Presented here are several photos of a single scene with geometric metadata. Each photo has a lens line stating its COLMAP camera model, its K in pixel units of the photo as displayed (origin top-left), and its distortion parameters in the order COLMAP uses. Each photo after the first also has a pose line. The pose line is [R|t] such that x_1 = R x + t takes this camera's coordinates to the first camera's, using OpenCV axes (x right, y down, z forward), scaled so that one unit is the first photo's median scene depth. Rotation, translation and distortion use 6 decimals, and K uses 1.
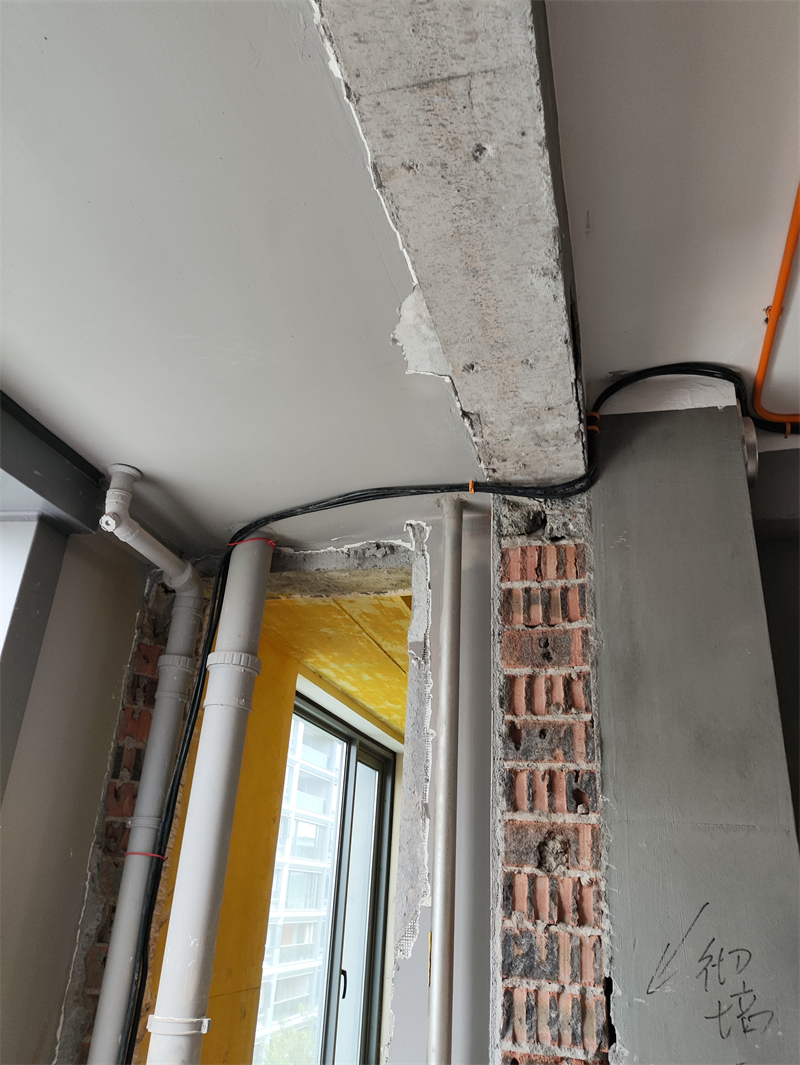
lens RADIAL K [[783.6, 0, 398.4], [0, 783.6, 530.1], [0, 0, 1]] dist [0.043175, -0.052588]
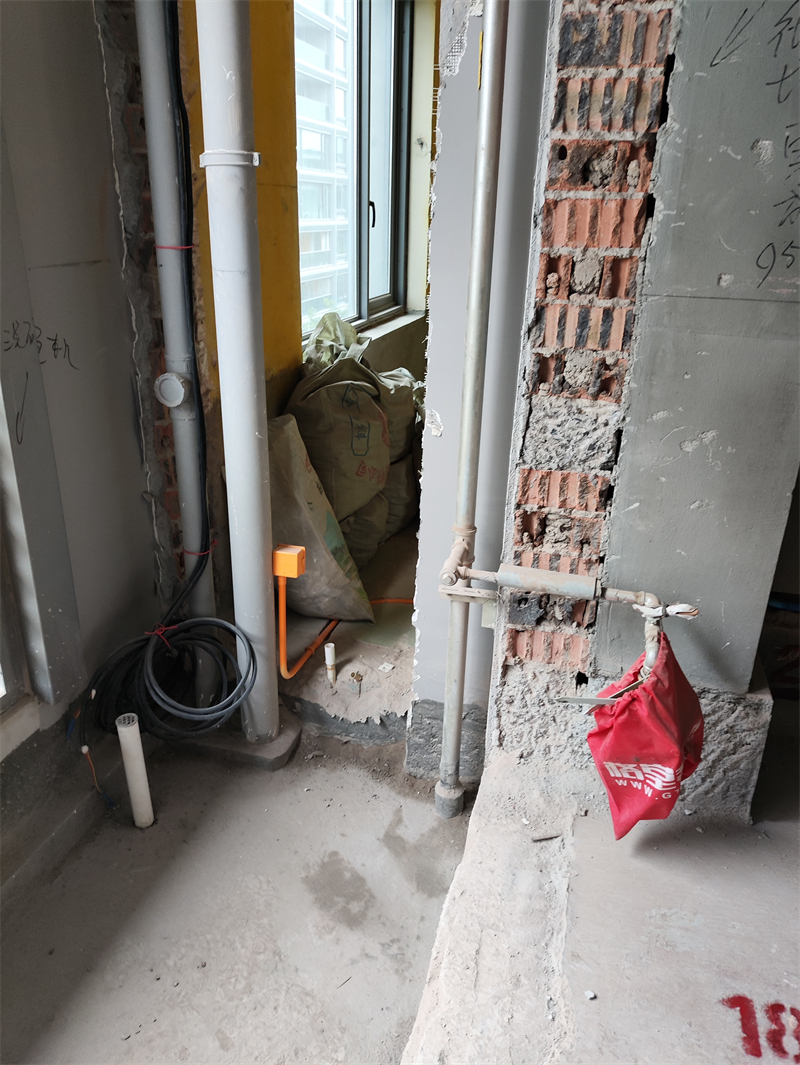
lens RADIAL K [[783.6, 0, 398.0], [0, 783.6, 526.9], [0, 0, 1]] dist [0.043175, -0.052588]
pose [[0.999298, -0.028214, -0.024646, -0.054315], [0.037267, 0.681611, 0.730765, 0.236744], [-0.003819, -0.731170, 0.682184, -0.061636]]
